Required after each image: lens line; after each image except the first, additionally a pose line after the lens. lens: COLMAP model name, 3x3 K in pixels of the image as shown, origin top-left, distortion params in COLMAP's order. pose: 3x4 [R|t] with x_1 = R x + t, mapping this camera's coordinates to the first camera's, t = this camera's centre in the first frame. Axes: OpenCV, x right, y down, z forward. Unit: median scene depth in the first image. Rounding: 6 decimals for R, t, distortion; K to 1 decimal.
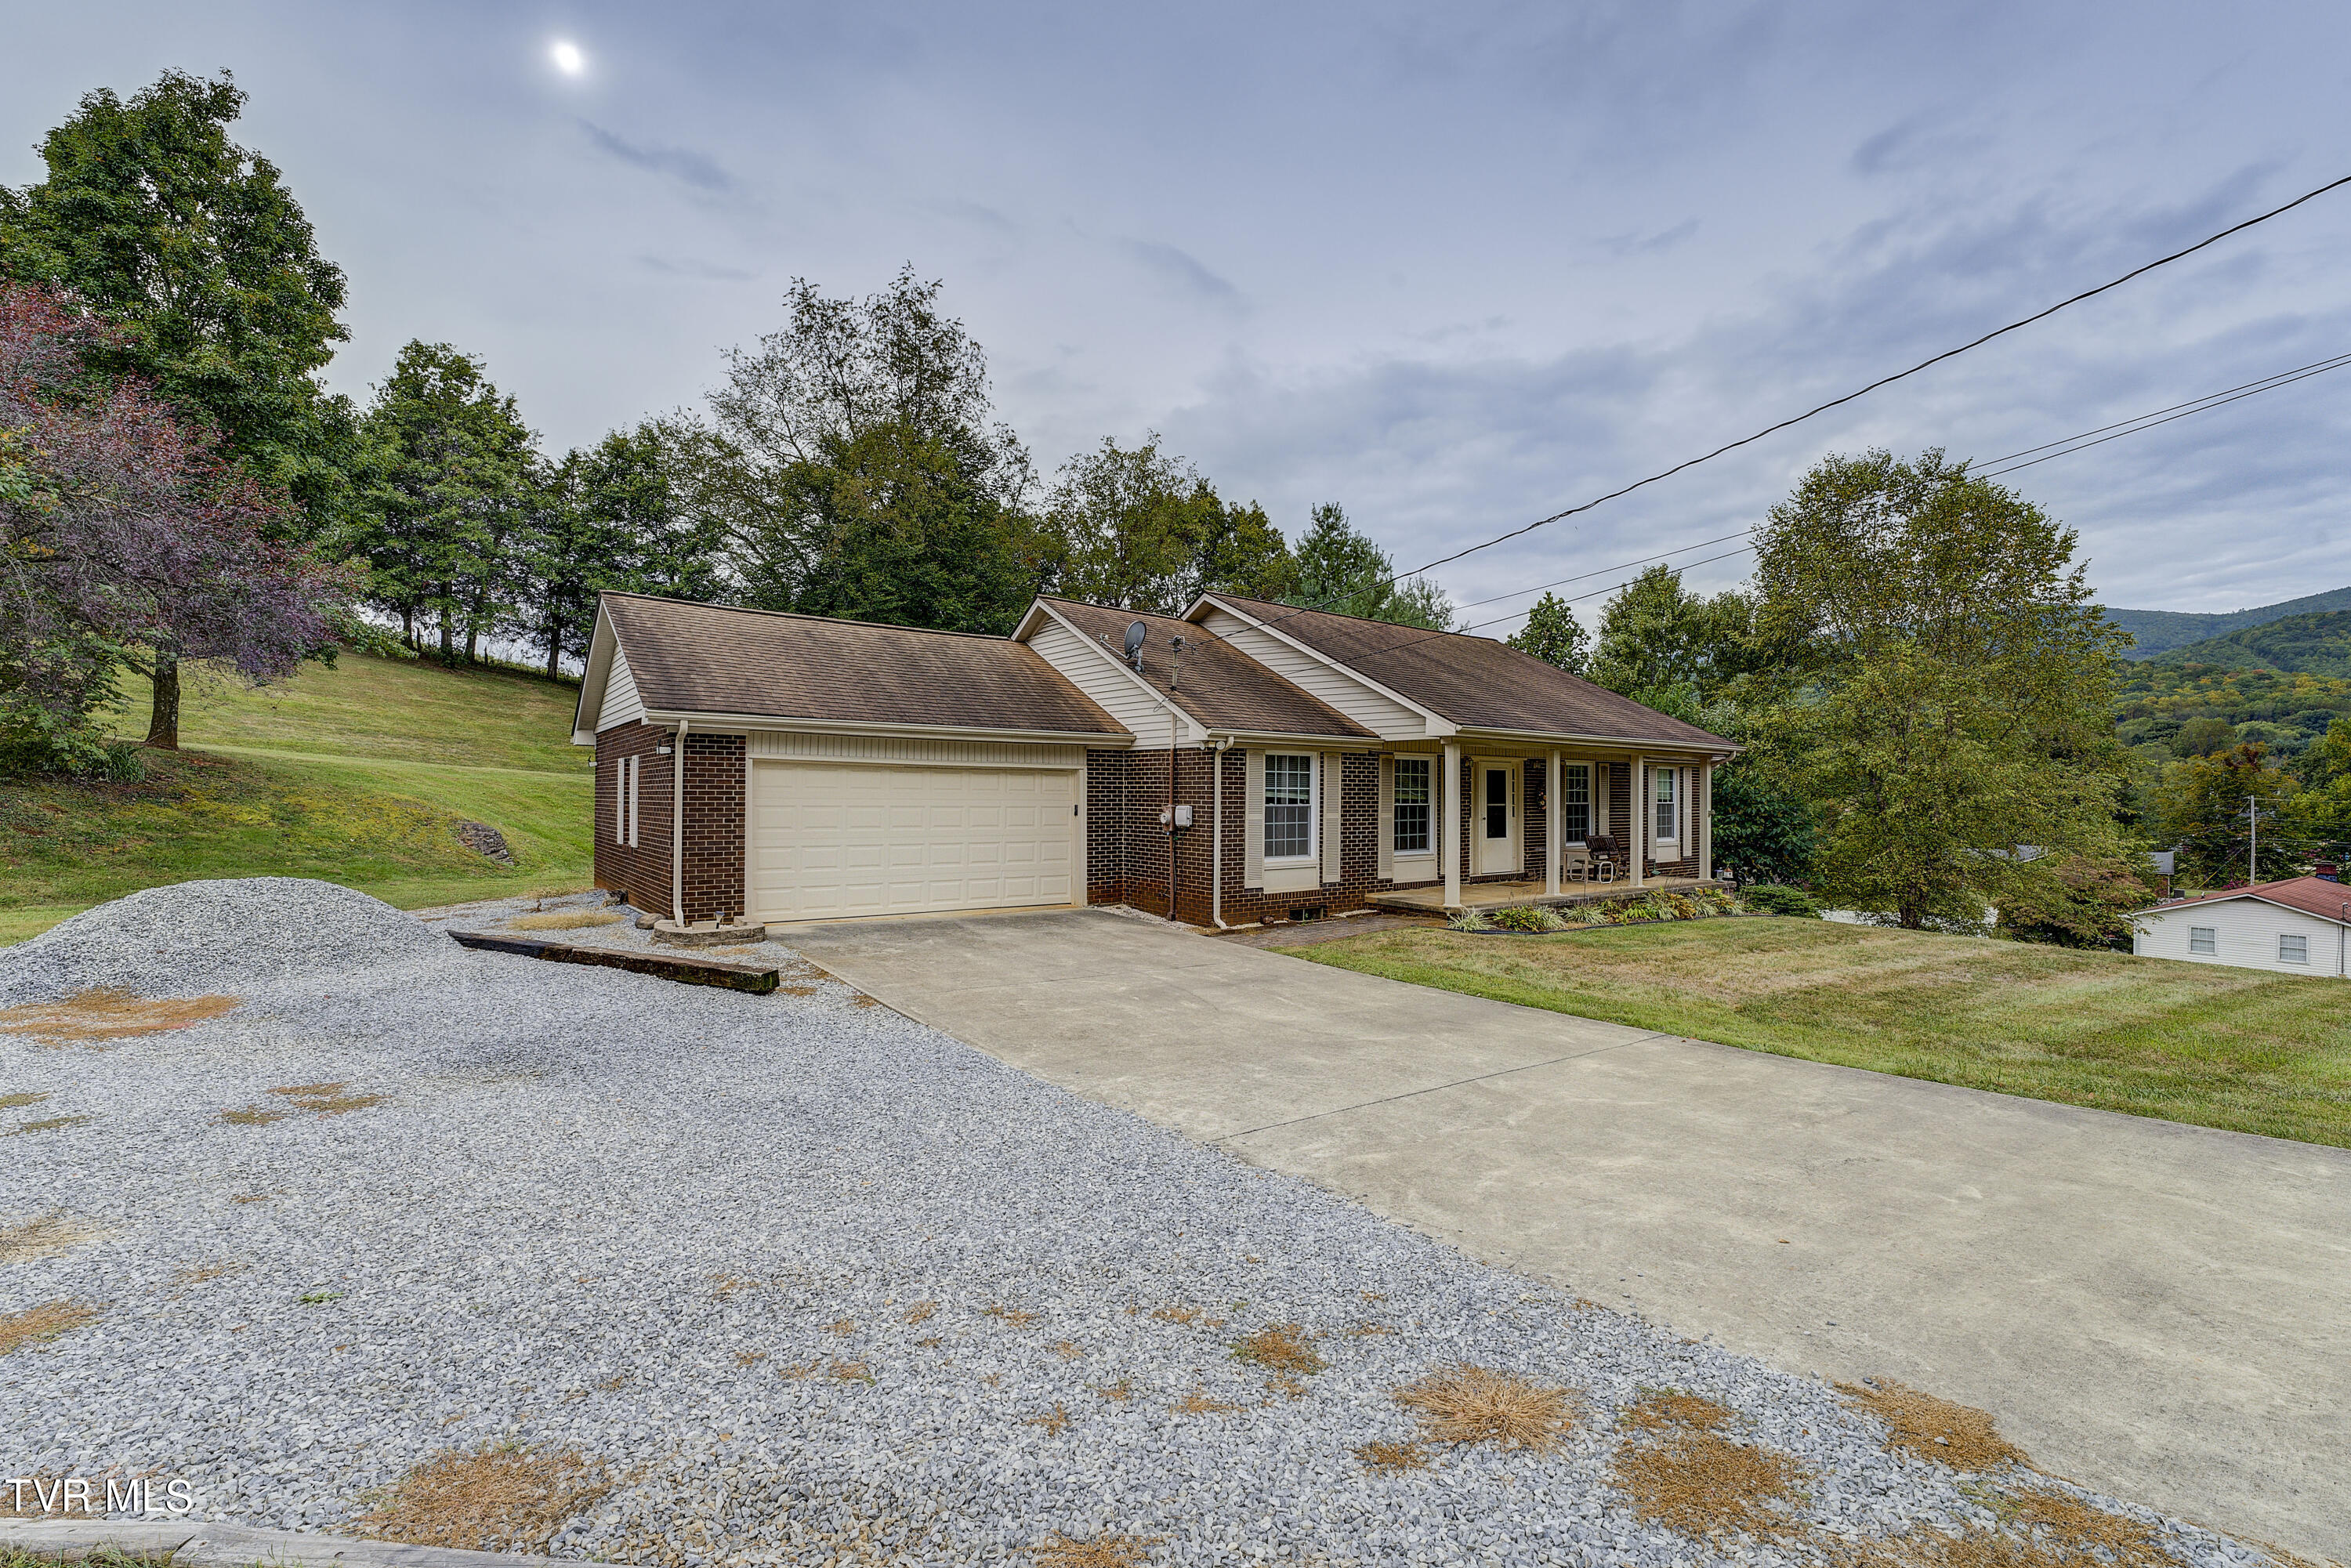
lens RADIAL K [[1006.9, 0, 1165.8], [0, 1006.9, 787.8], [0, 0, 1]] dist [-0.028755, 0.005174]
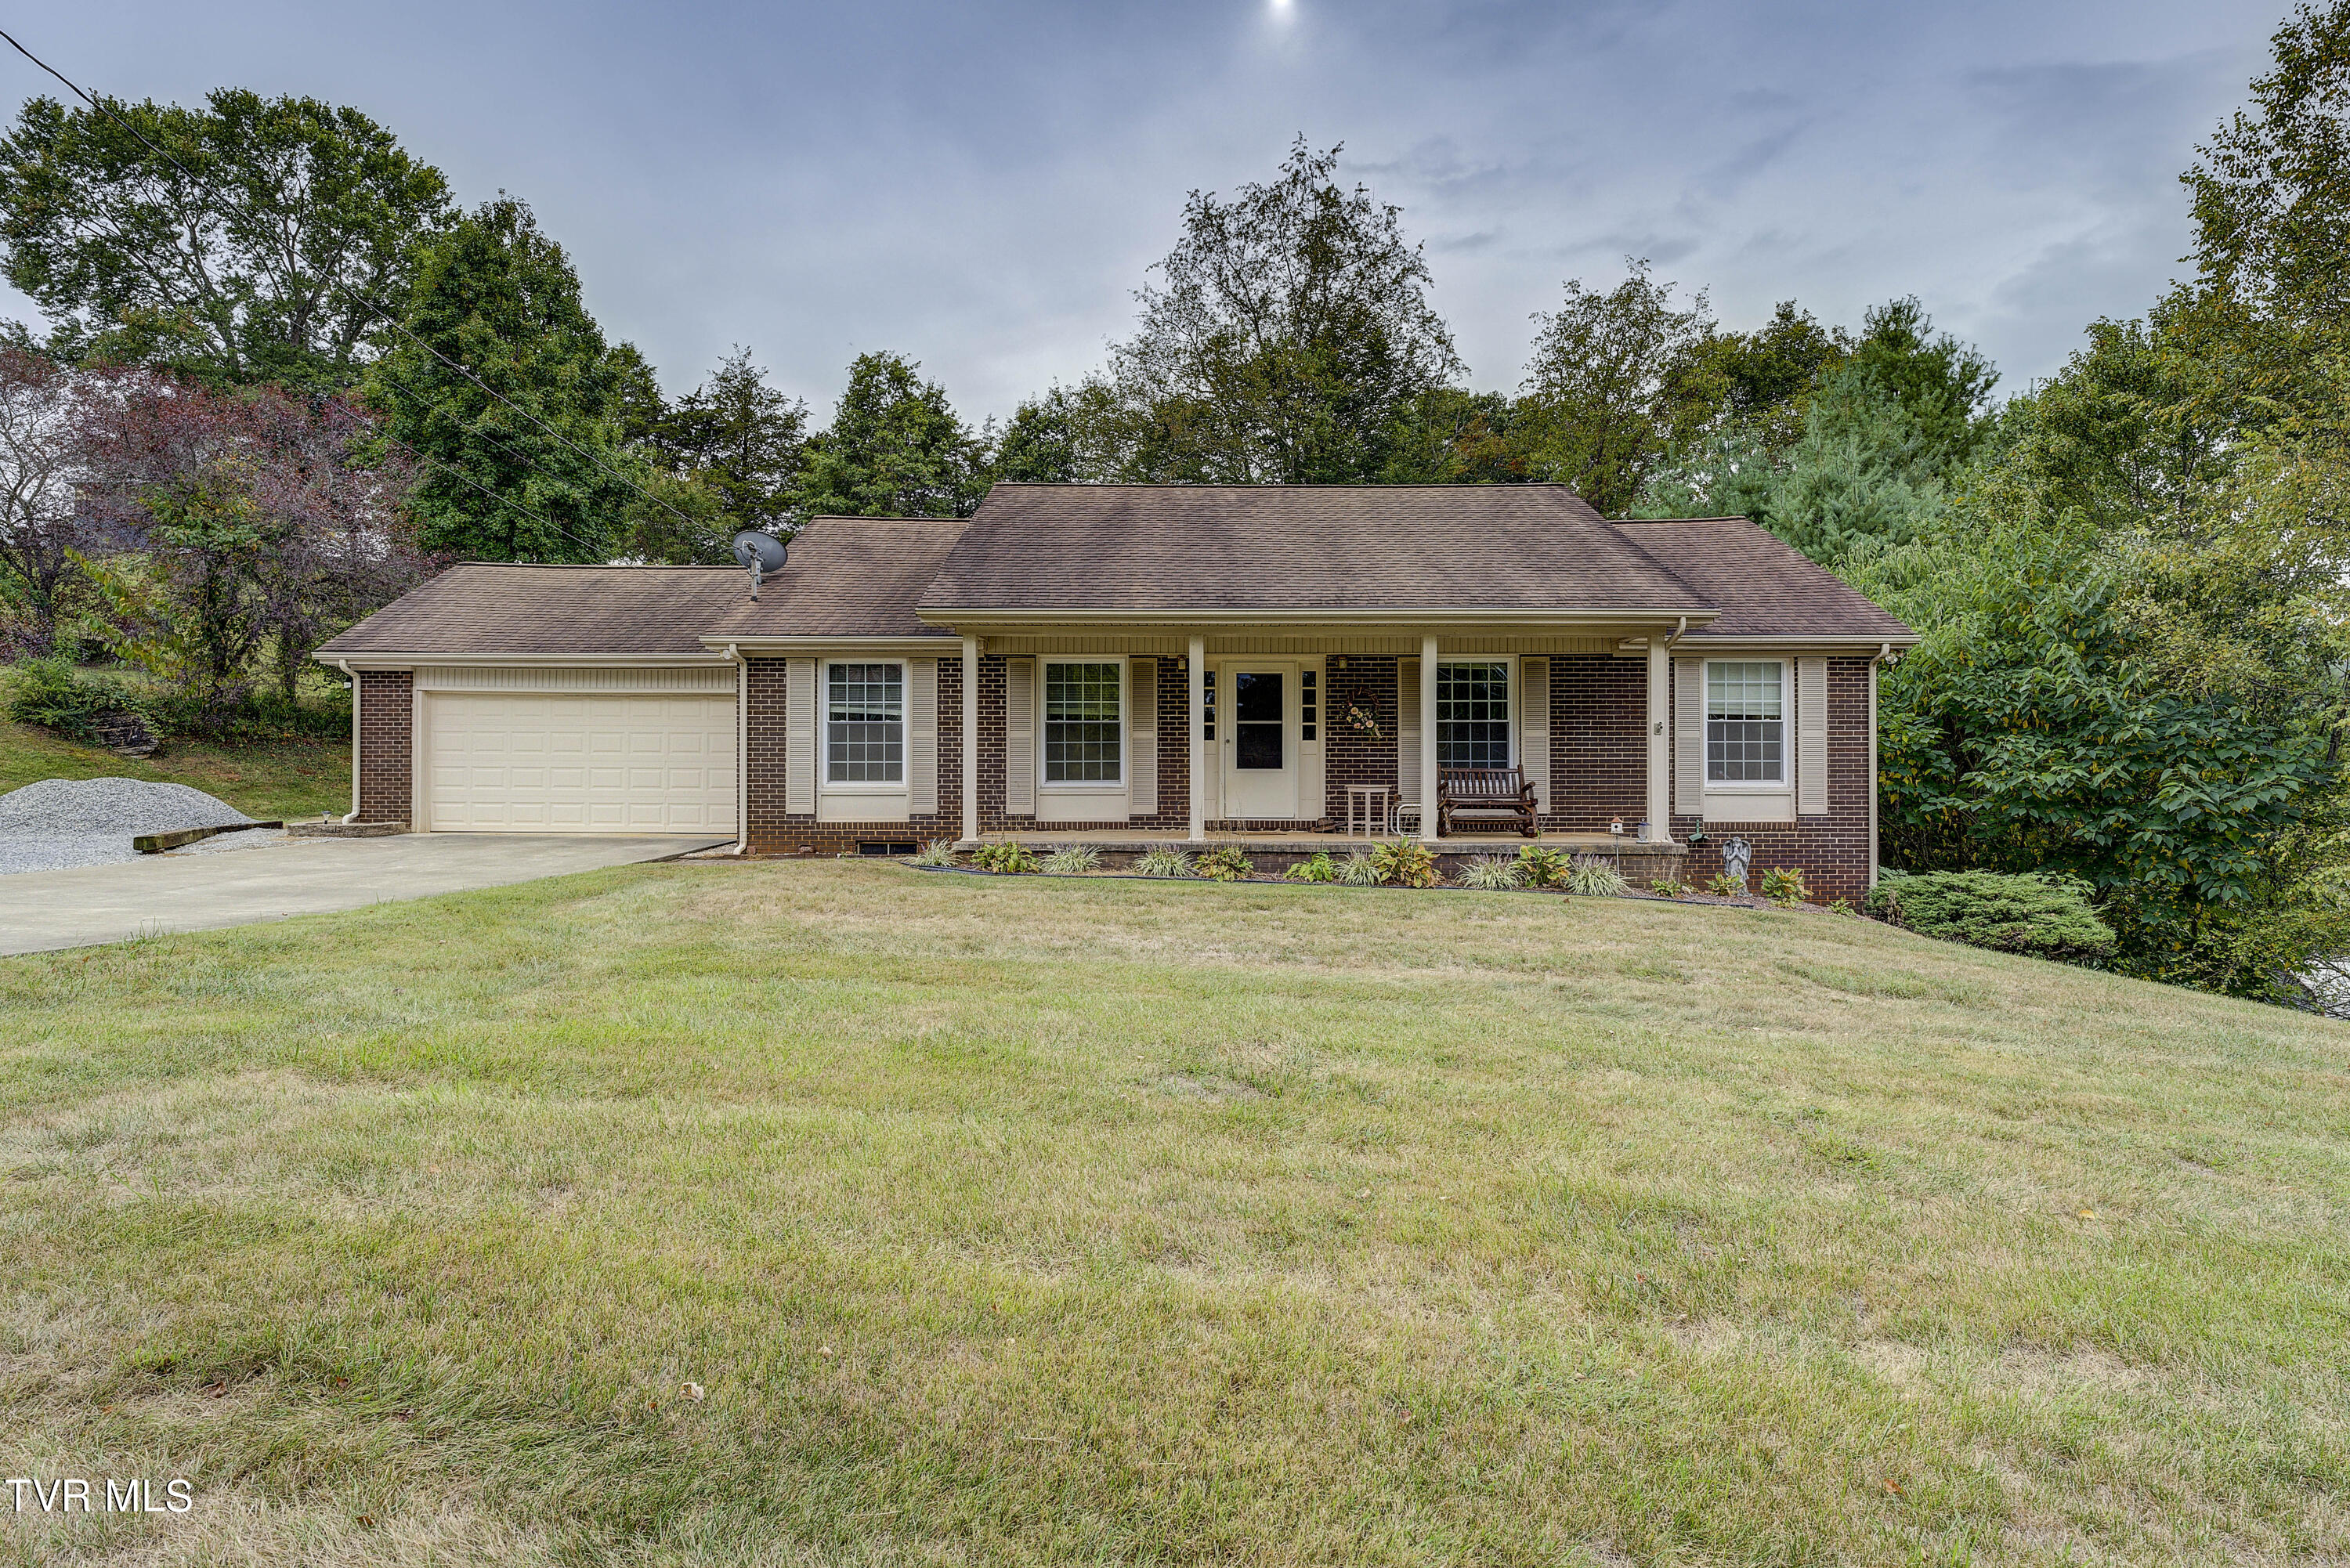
lens RADIAL K [[1255.5, 0, 1152.3], [0, 1255.5, 784.2], [0, 0, 1]] dist [-0.001838, -0.001110]
pose [[0.787442, -0.006246, -0.616358, 0.799912], [0.005771, 0.999980, -0.002761, 0.061499], [0.616362, -0.001383, 0.787462, 0.250712]]
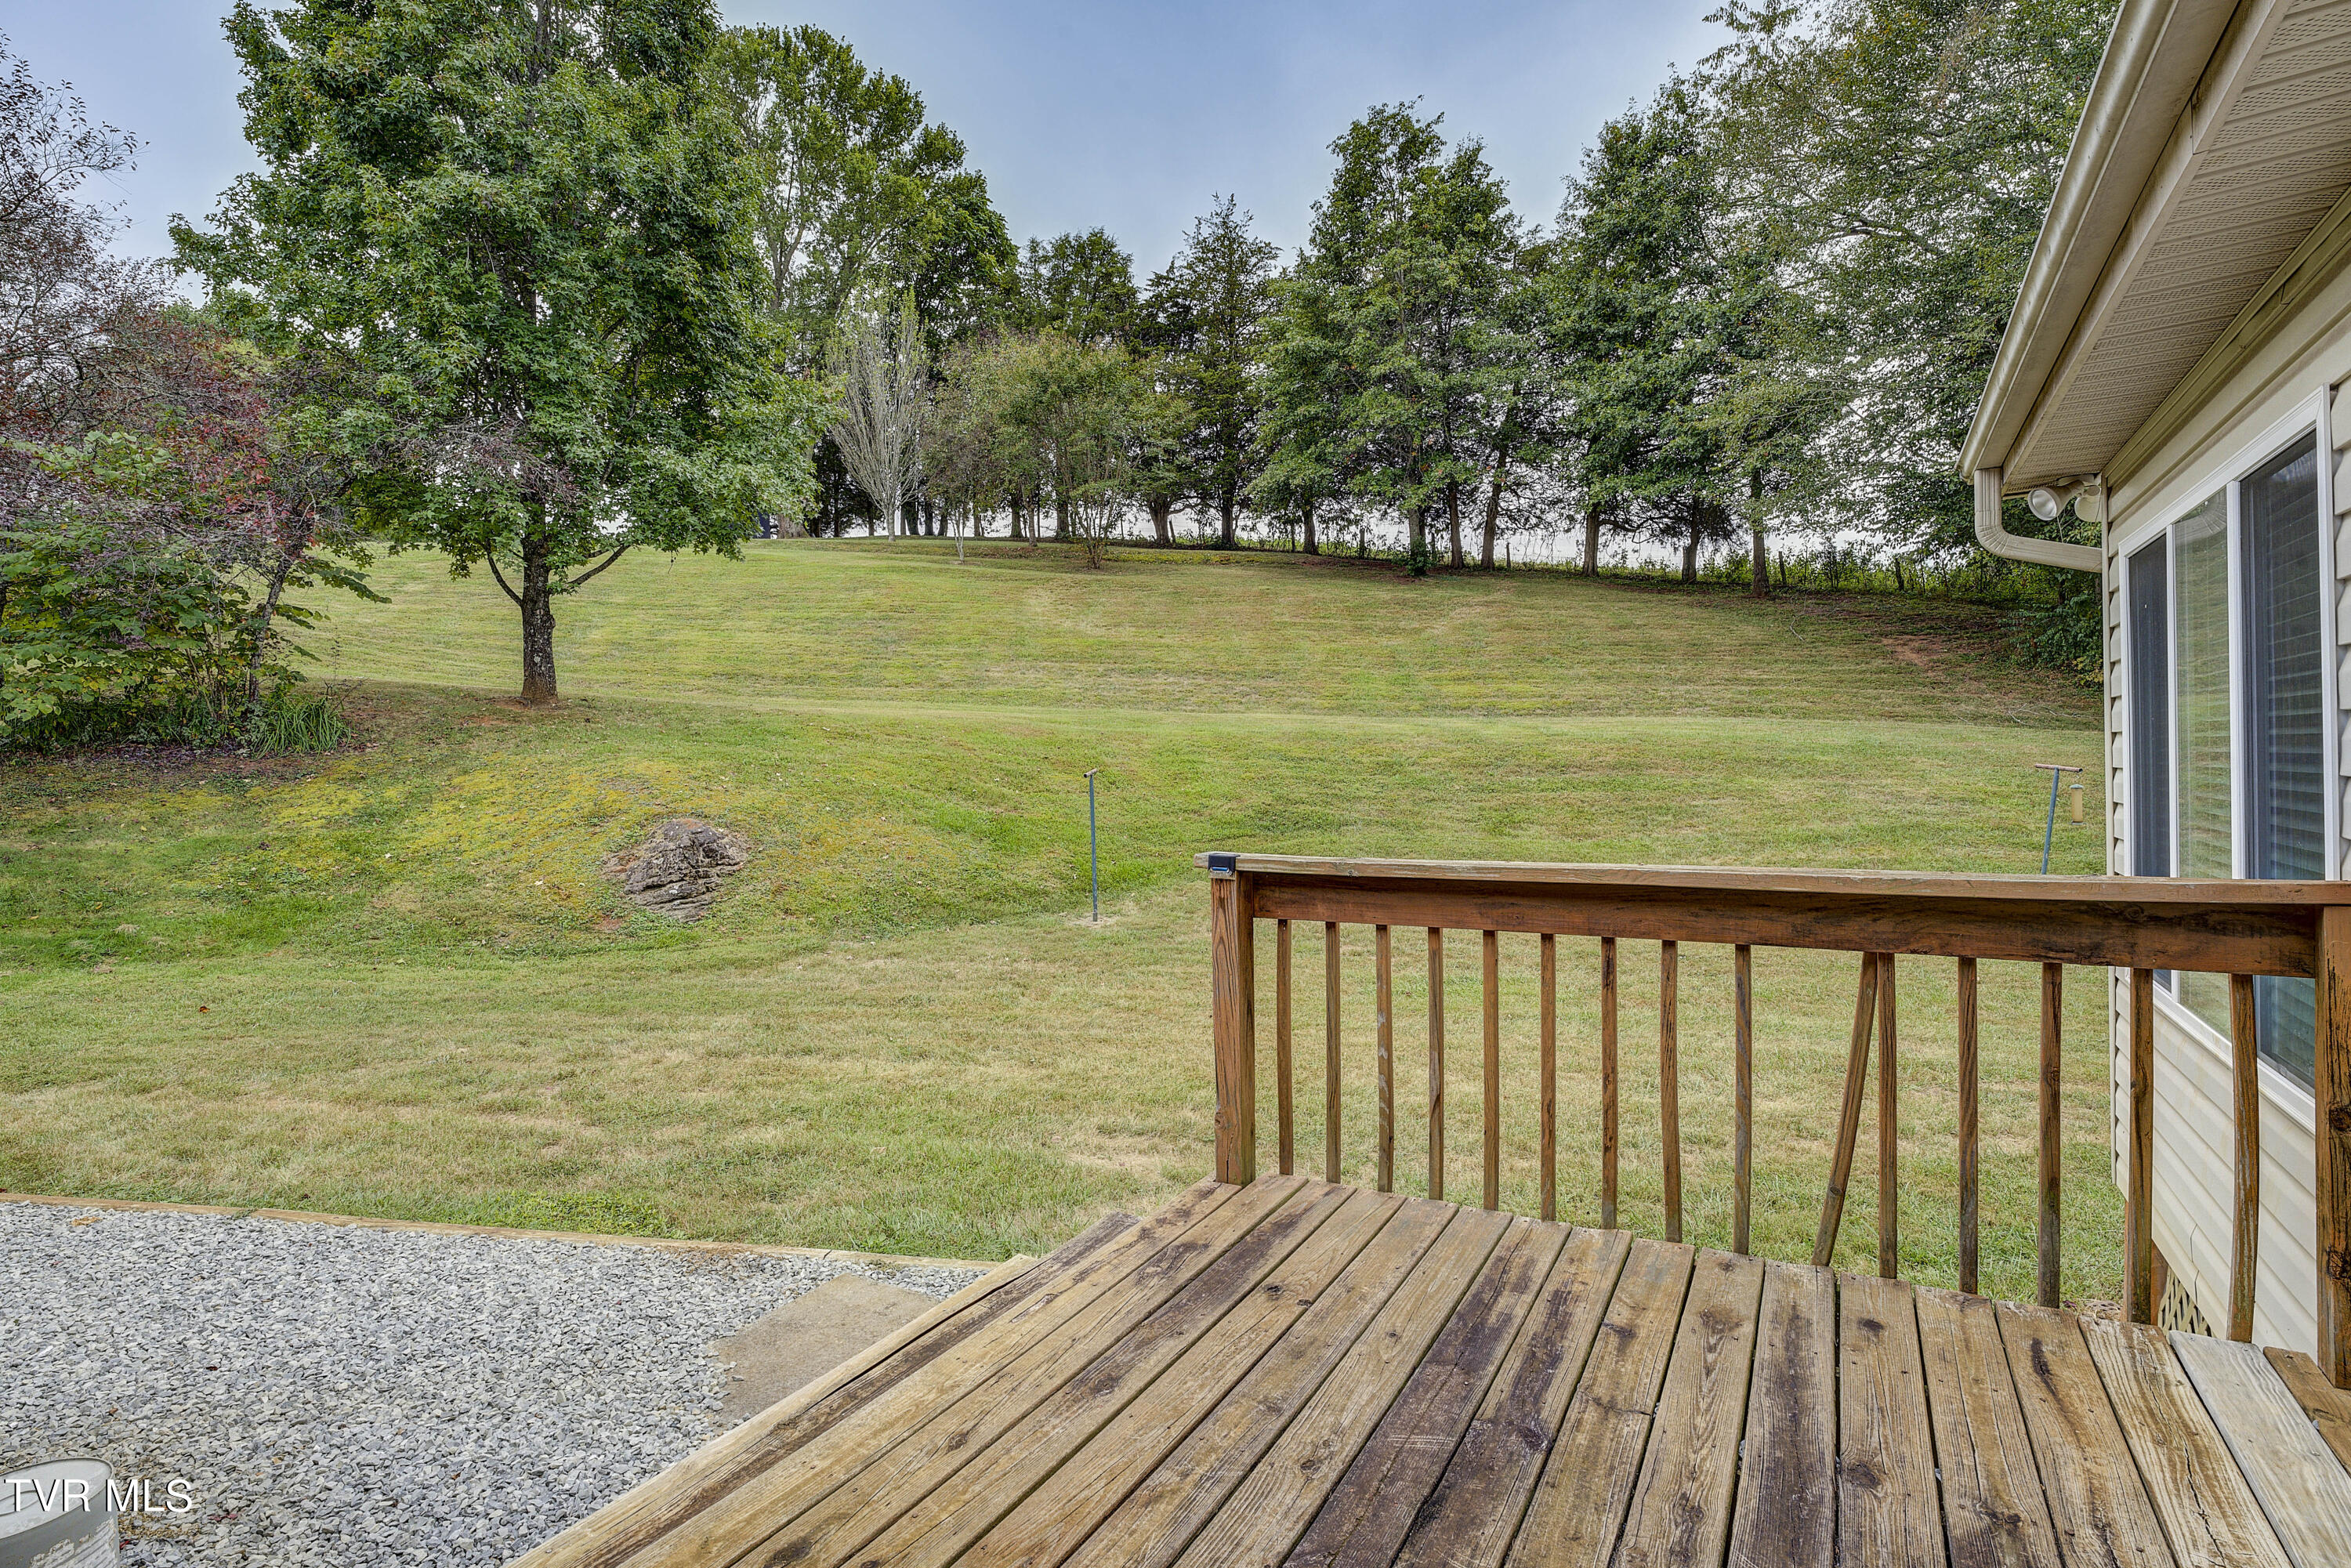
lens RADIAL K [[1150.3, 0, 1174.8], [0, 1150.3, 791.4], [0, 0, 1]] dist [-0.014048, 0.000788]
pose [[0.388455, 0.003169, -0.921462, -0.114586], [0.025014, 0.999589, 0.013983, 0.032035], [0.921128, -0.028481, 0.388216, 1.285289]]
